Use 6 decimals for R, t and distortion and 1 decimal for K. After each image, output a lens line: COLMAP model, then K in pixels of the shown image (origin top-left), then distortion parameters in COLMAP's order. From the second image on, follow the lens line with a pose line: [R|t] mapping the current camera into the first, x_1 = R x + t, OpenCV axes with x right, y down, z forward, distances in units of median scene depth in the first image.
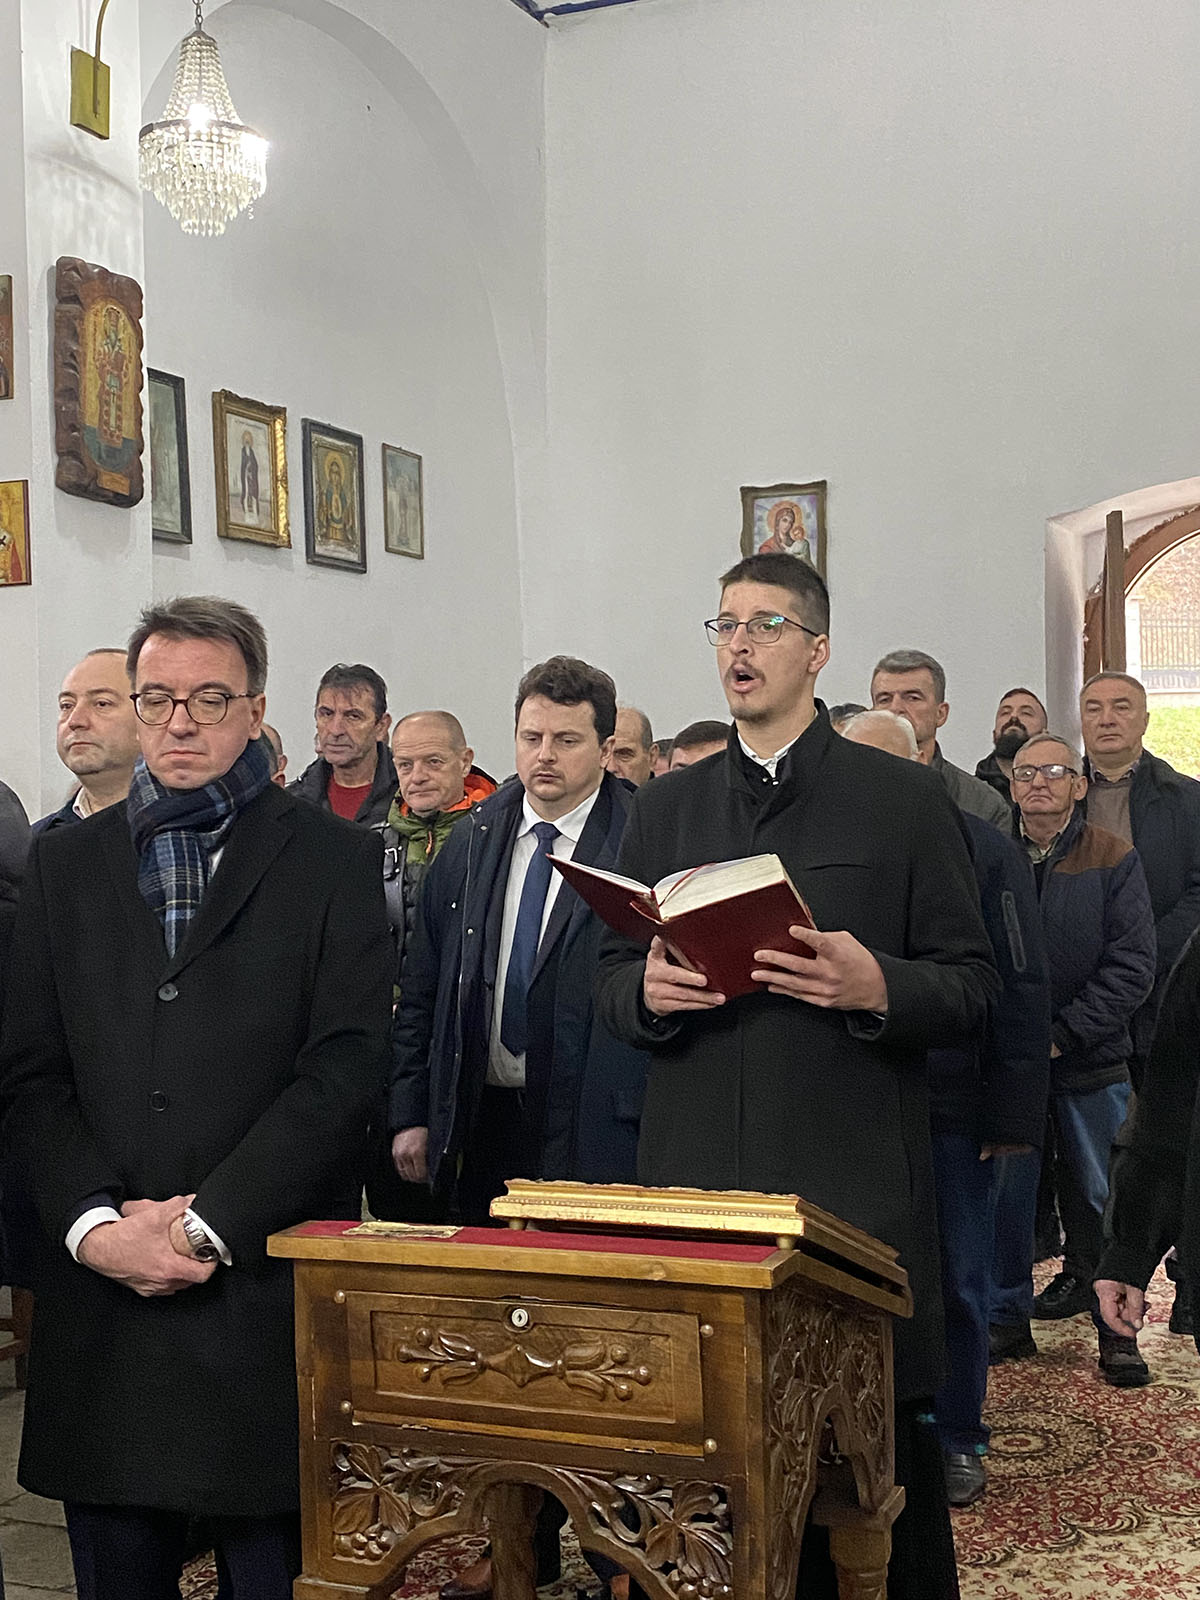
lens RADIAL K [[2064.8, 0, 587.7], [0, 2064.8, 744.8], [0, 0, 1]] dist [0.188080, -0.474712]
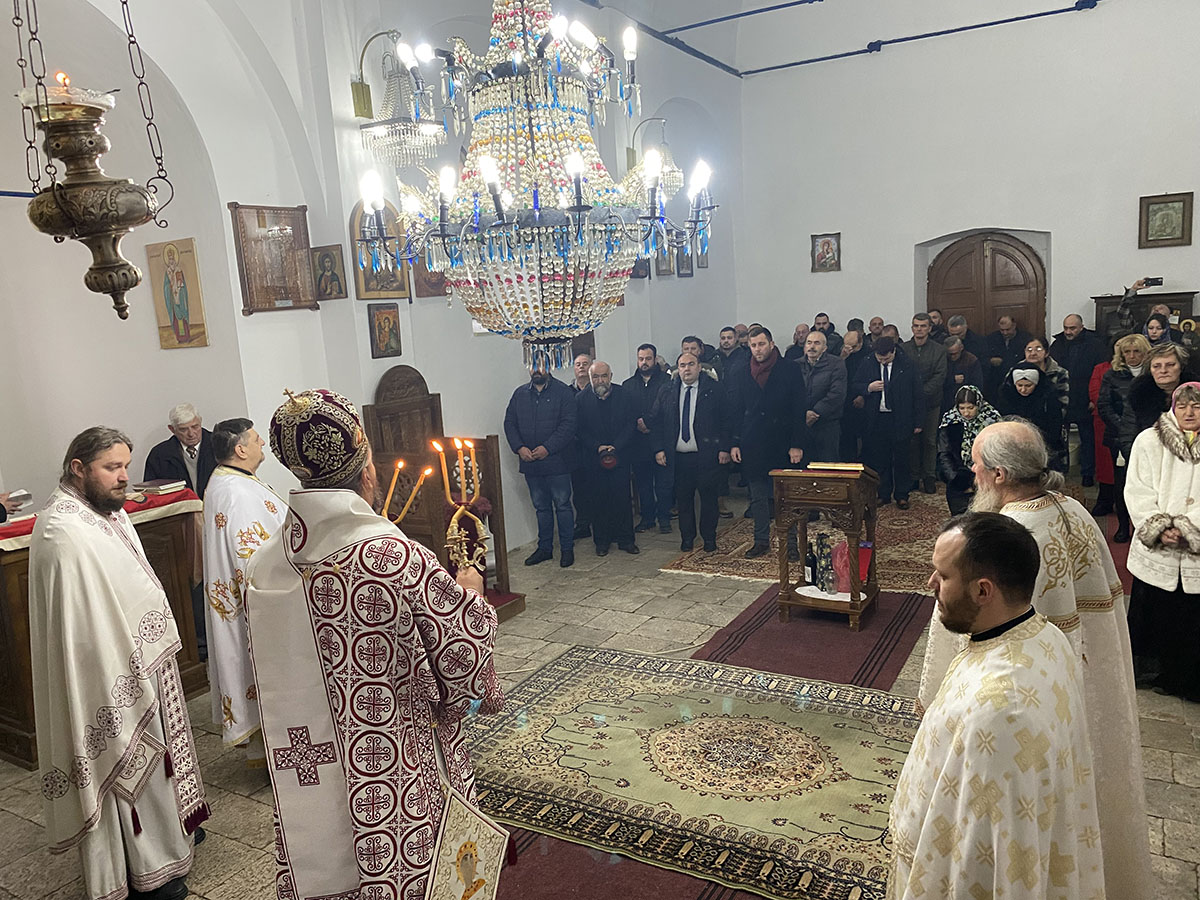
lens RADIAL K [[908.5, 0, 594.5], [0, 908.5, 442.6], [0, 0, 1]] dist [0.007445, 0.005206]
pose [[0.991595, -0.026564, -0.126624, -0.317528], [0.049955, 0.981409, 0.185313, -0.350207], [0.119347, -0.190081, 0.974487, -1.561400]]
